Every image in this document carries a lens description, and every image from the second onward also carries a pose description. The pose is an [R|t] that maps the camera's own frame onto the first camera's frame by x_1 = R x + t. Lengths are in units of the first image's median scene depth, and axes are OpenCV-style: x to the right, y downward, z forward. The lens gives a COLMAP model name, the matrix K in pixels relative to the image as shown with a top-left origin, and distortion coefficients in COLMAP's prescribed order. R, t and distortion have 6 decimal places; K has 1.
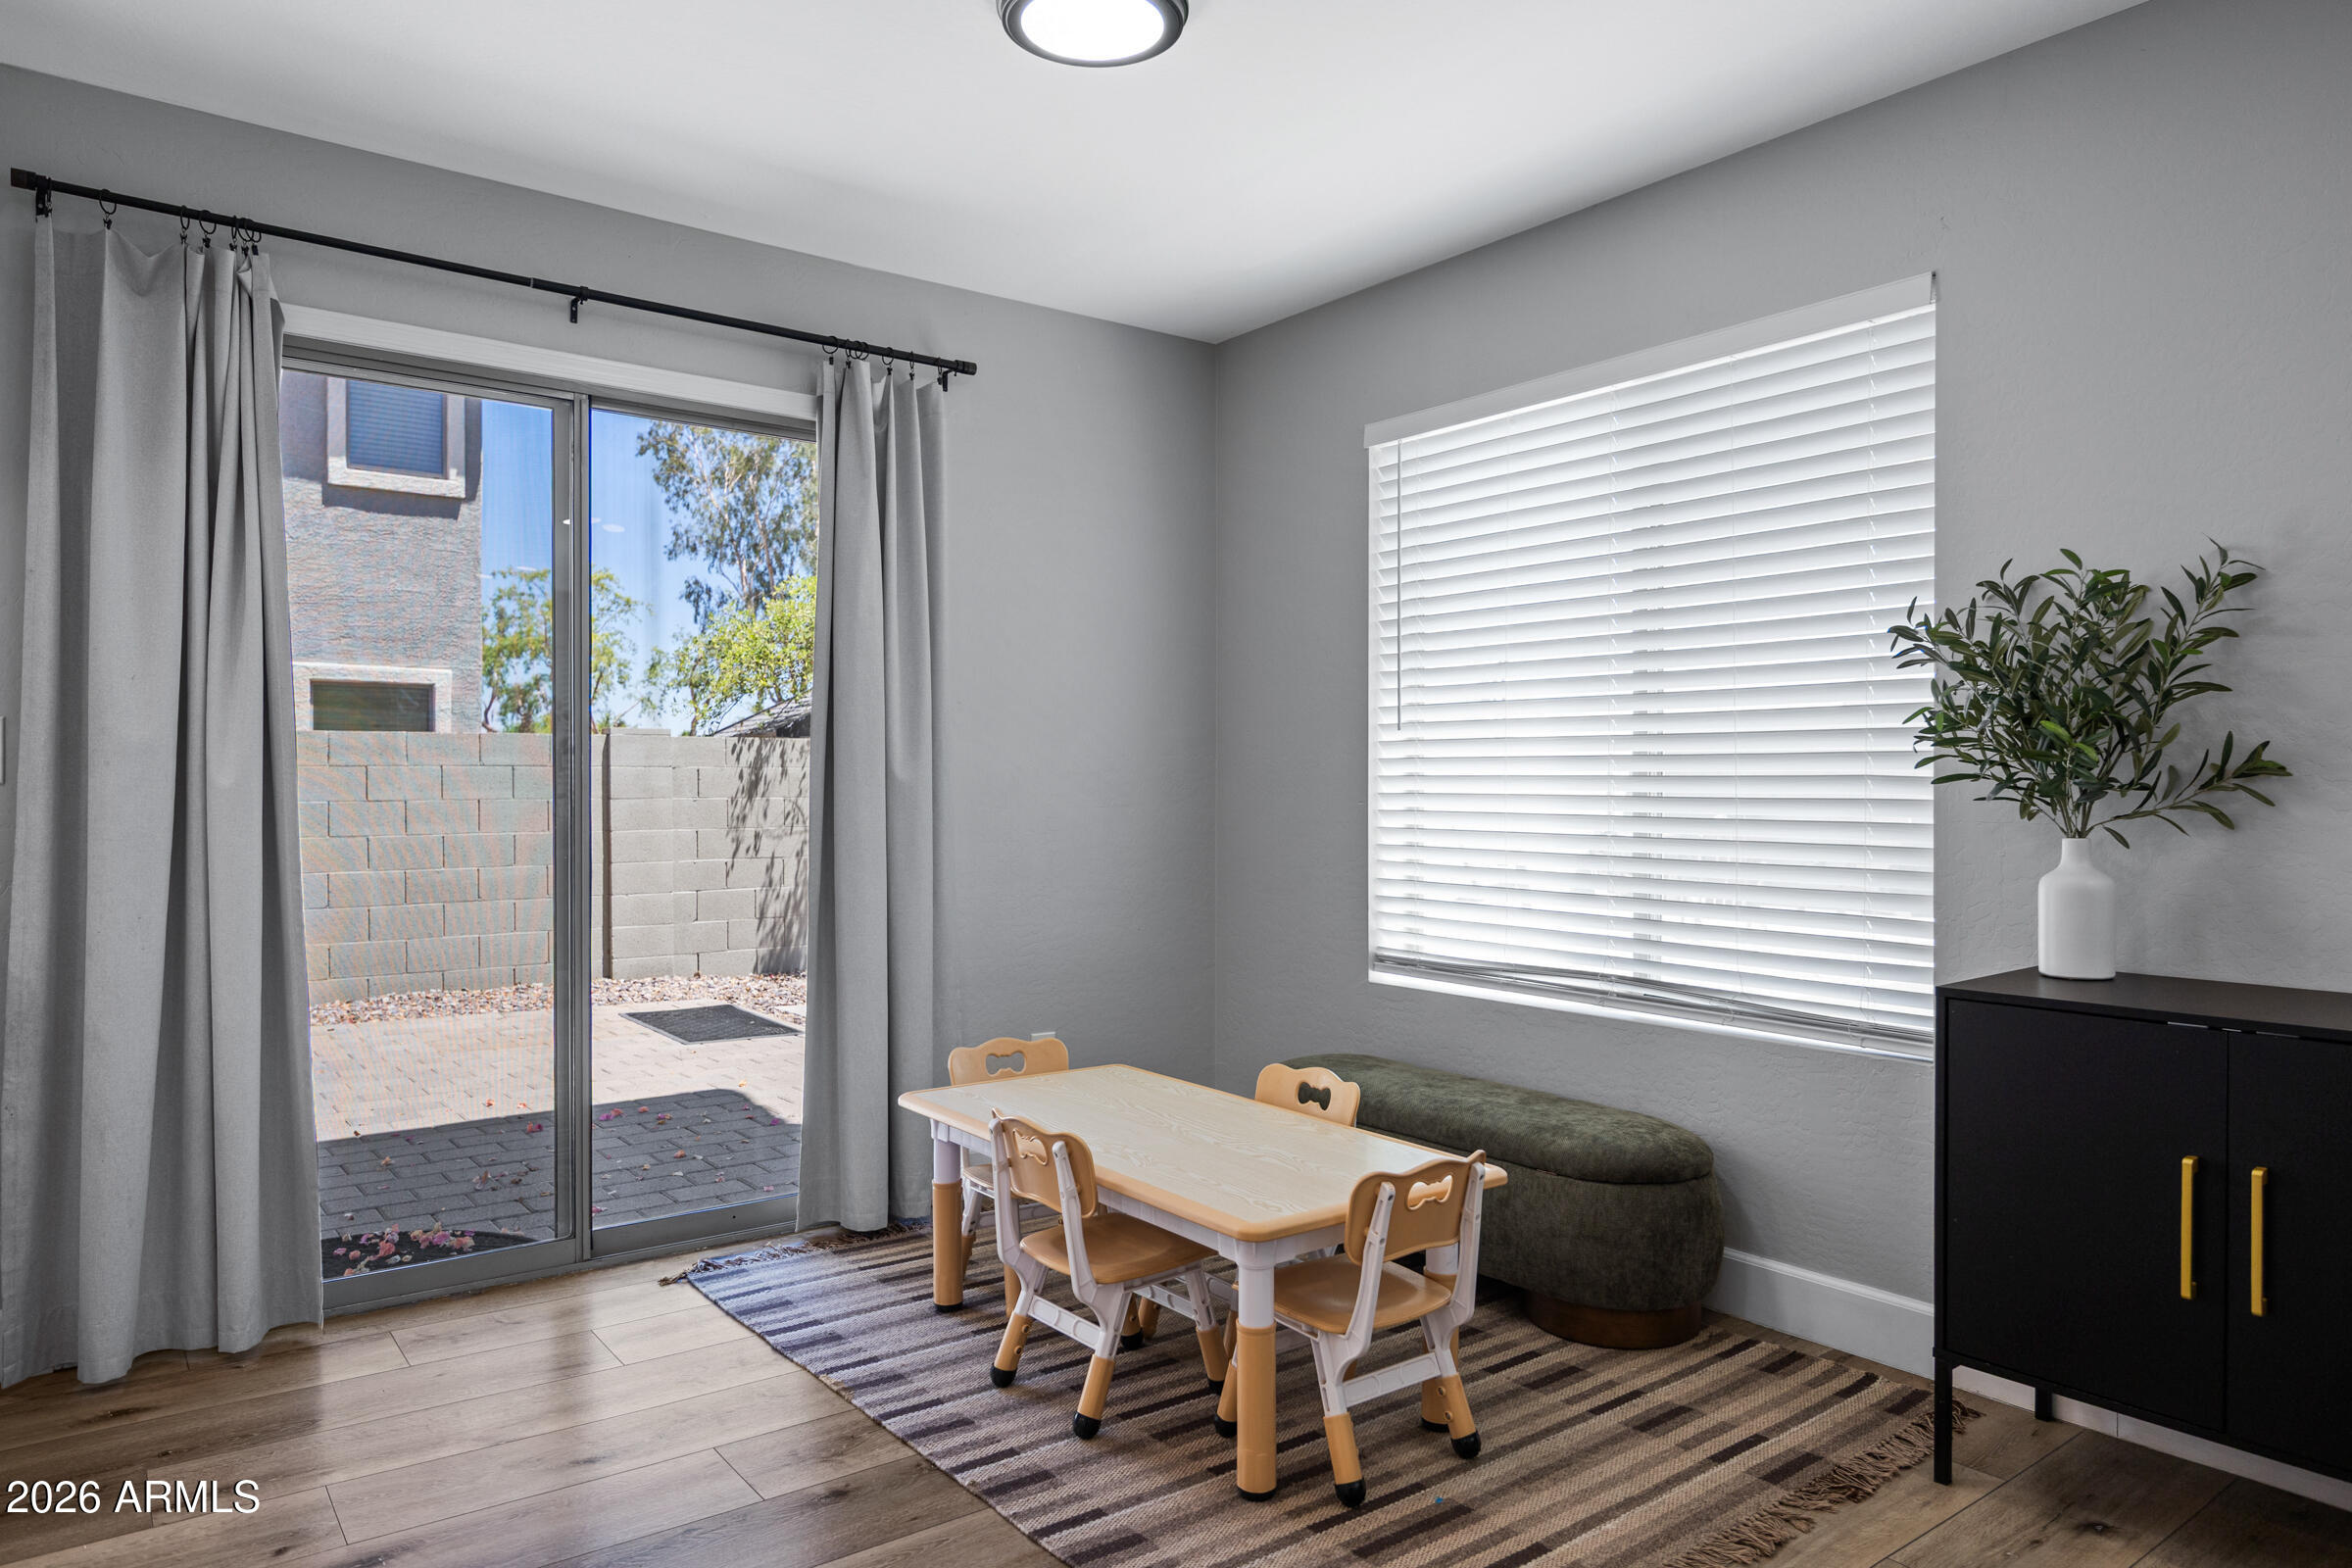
lens RADIAL K [[1480.2, 0, 1186.7], [0, 1480.2, 797.2], [0, 0, 1]] dist [0.011729, 0.008726]
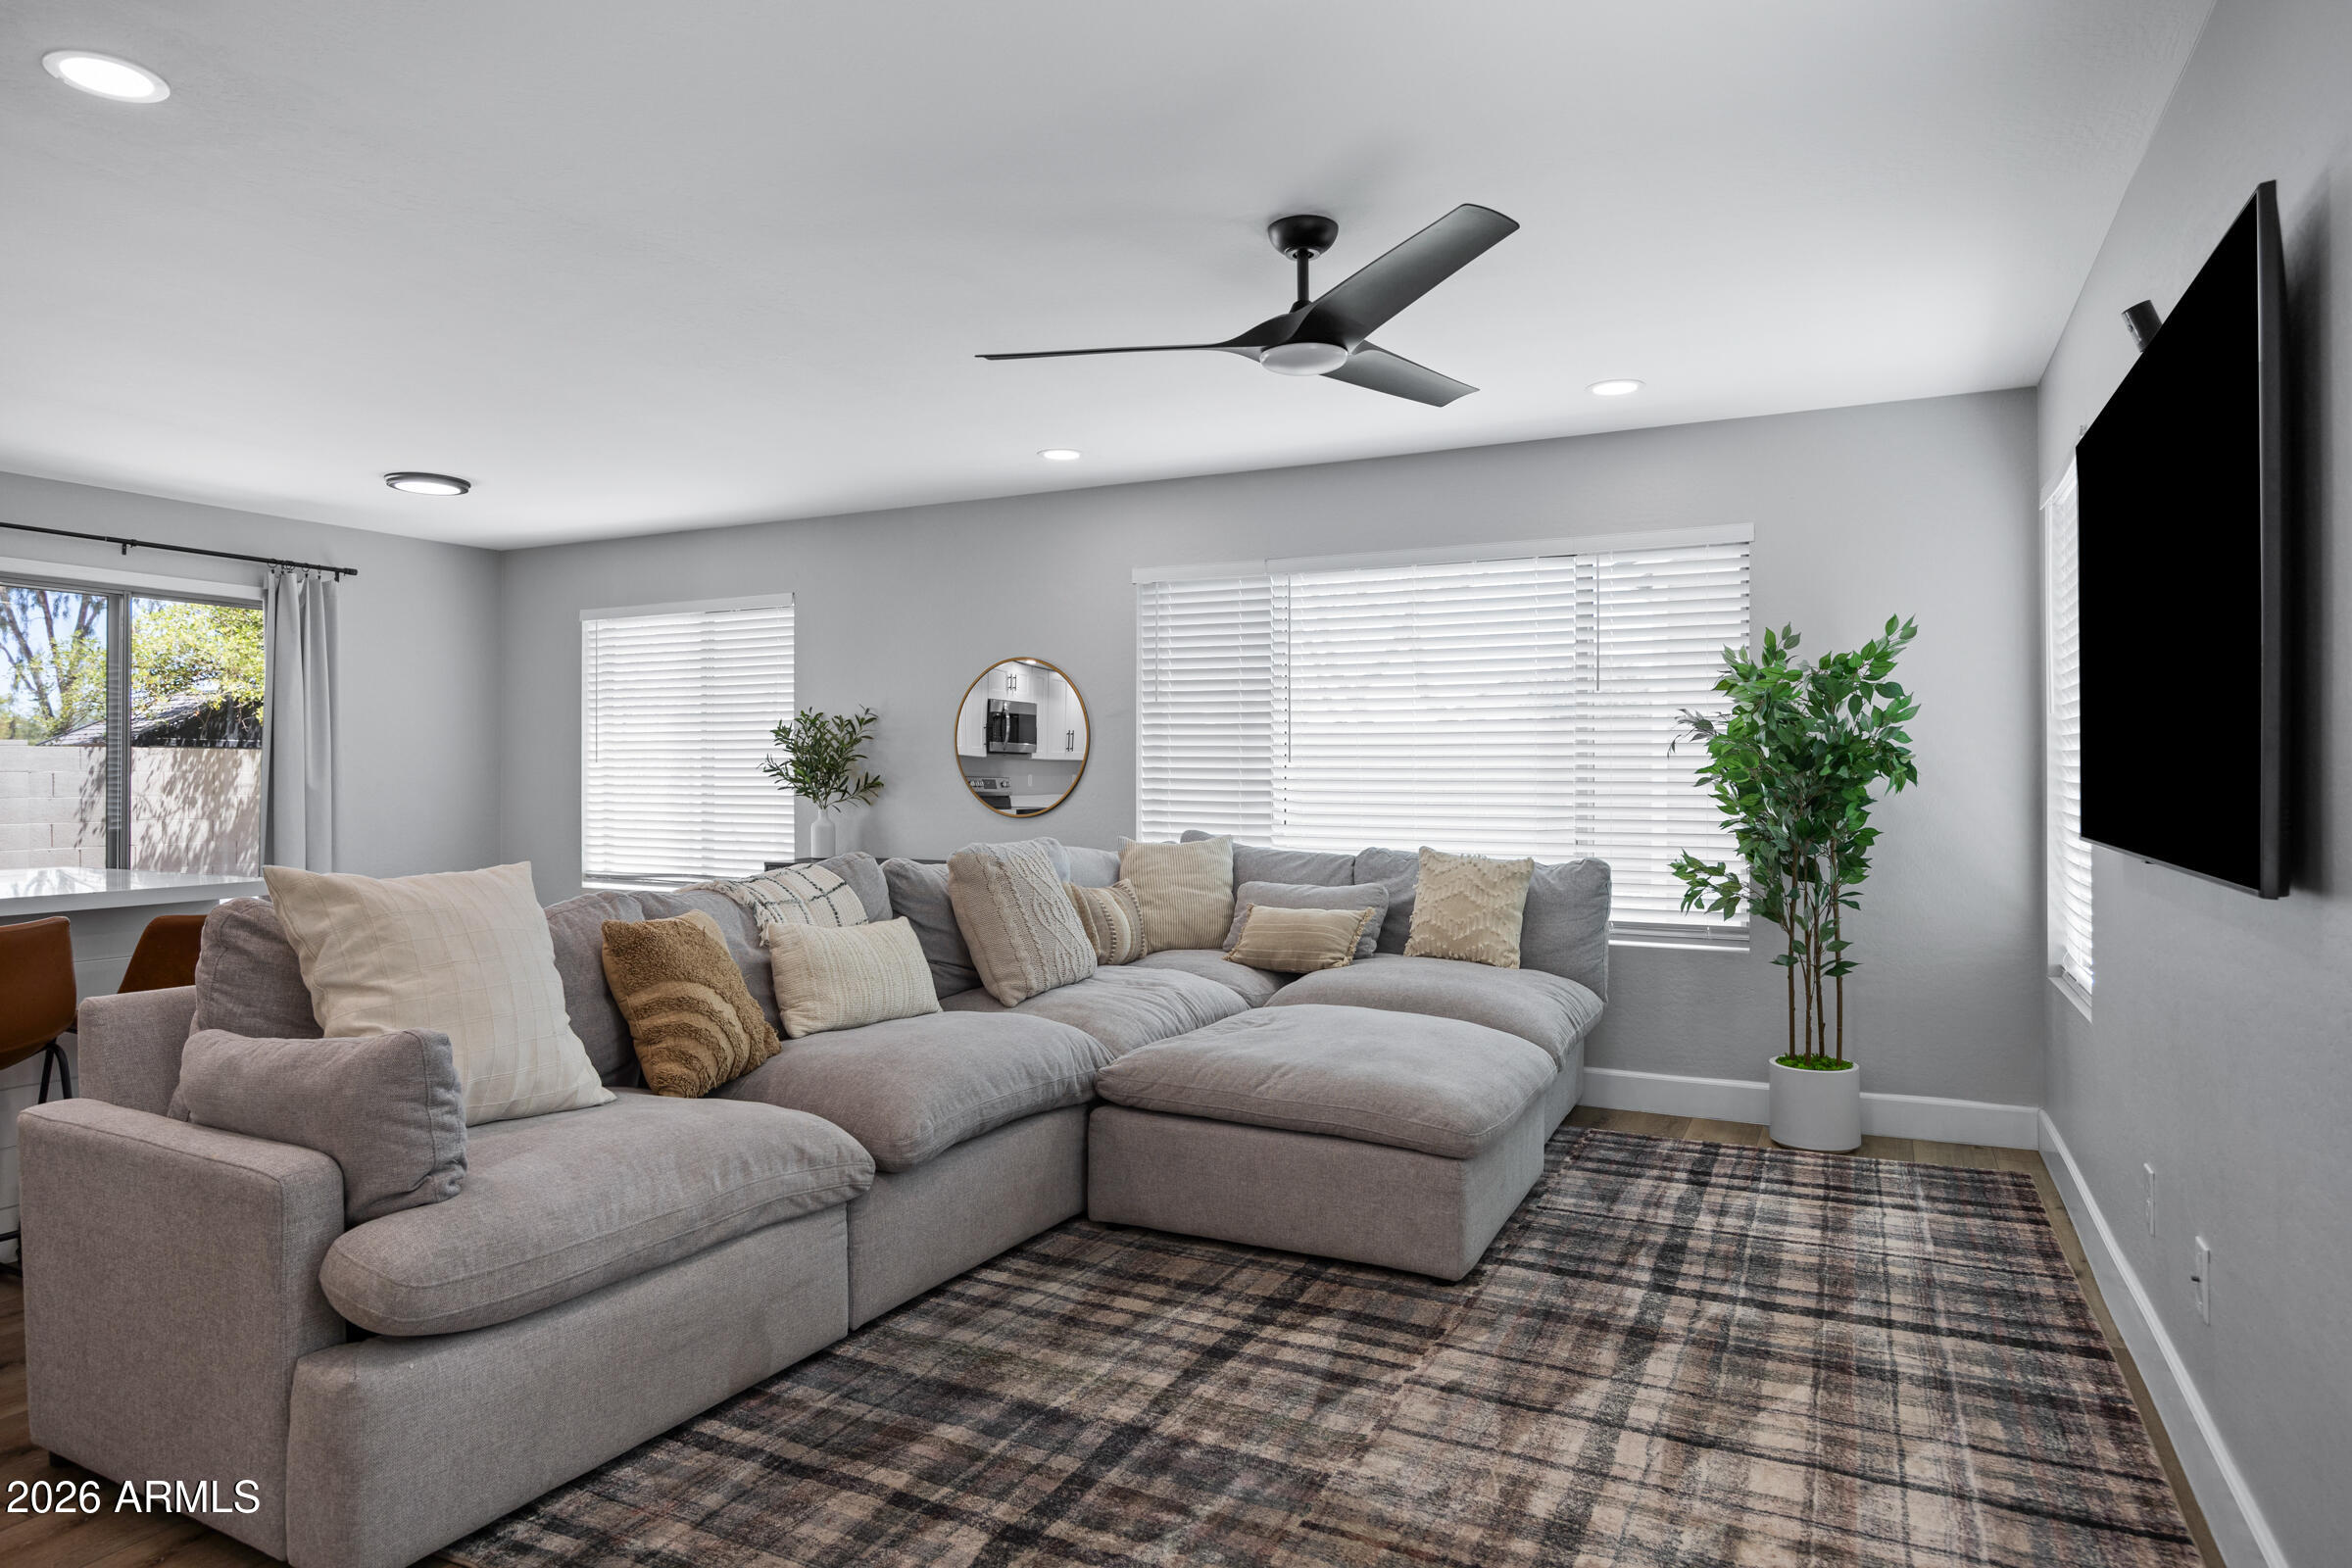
lens RADIAL K [[1365.2, 0, 1188.3], [0, 1365.2, 772.4], [0, 0, 1]] dist [-0.017281, 0.000080]
pose [[0.902155, -0.002744, 0.431404, 0.102793], [0.007552, 0.999927, -0.009433, -0.010946], [-0.431347, 0.011768, 0.902109, -1.529074]]
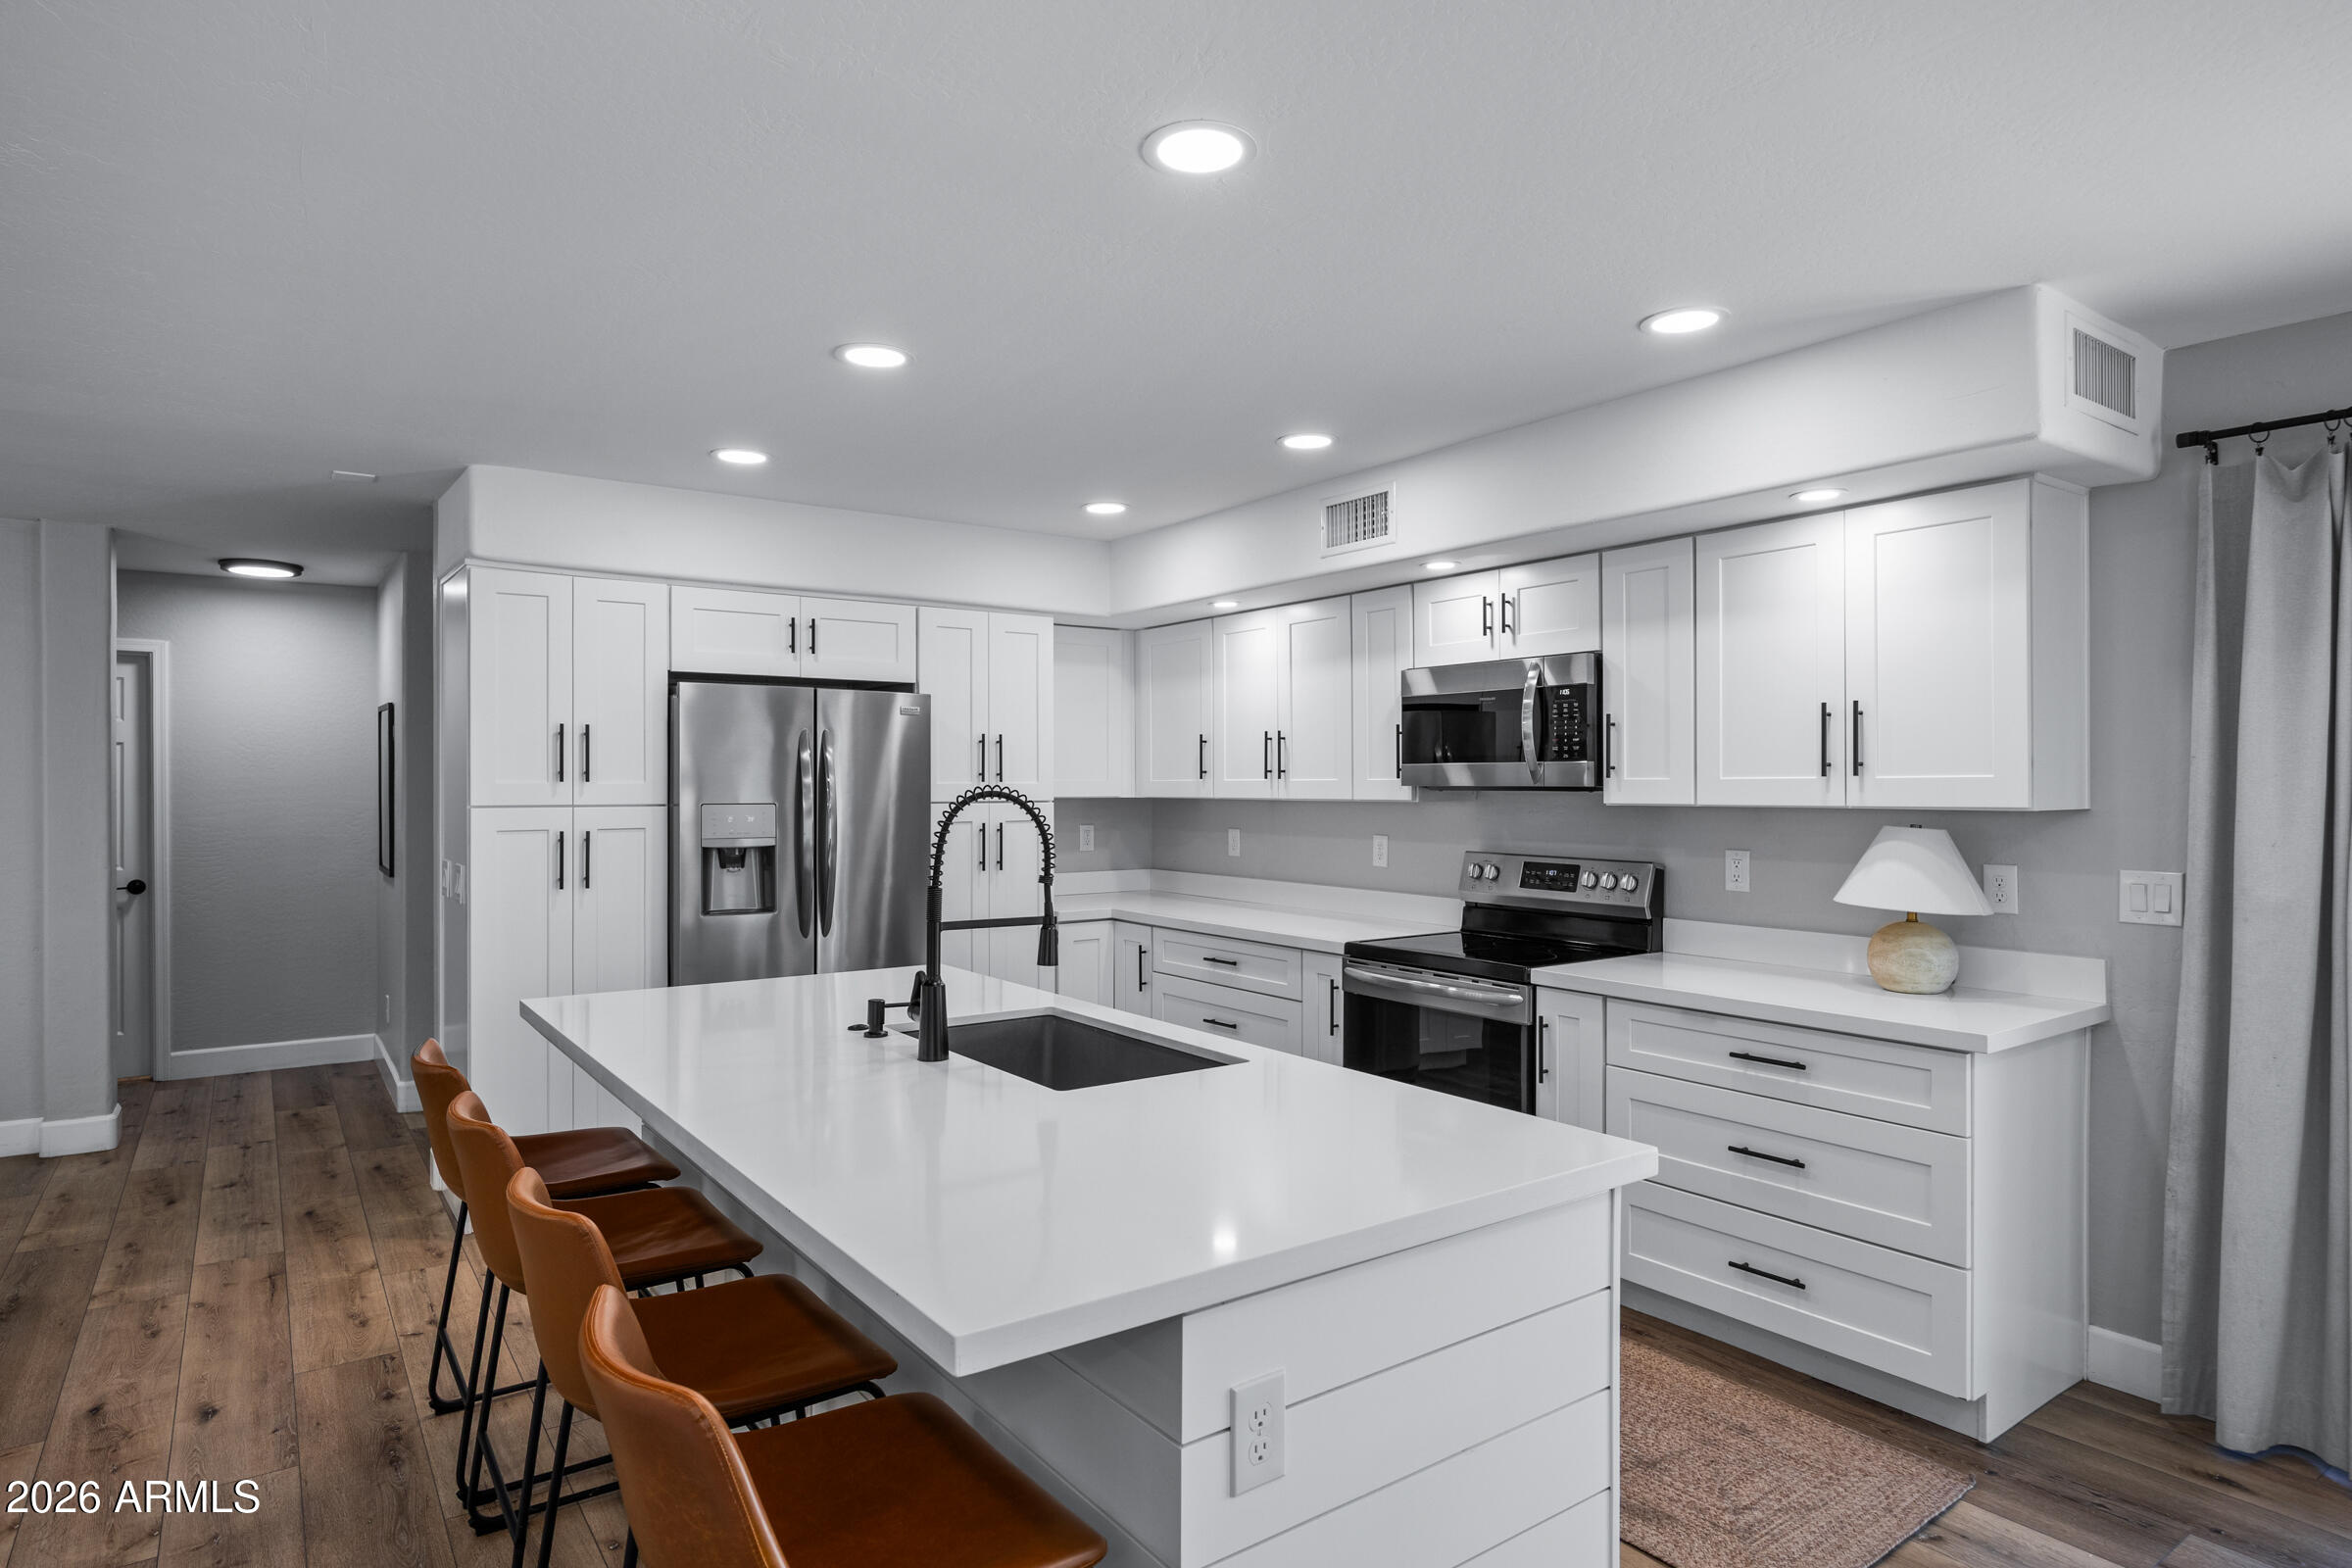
lens RADIAL K [[1334.0, 0, 1171.7], [0, 1334.0, 786.6], [0, 0, 1]] dist [0.001725, -0.001418]
pose [[-0.050253, -0.010799, -0.998678, 0.377773], [-0.011891, 0.999877, -0.010214, -0.110467], [0.998666, 0.011362, -0.050375, 0.230379]]
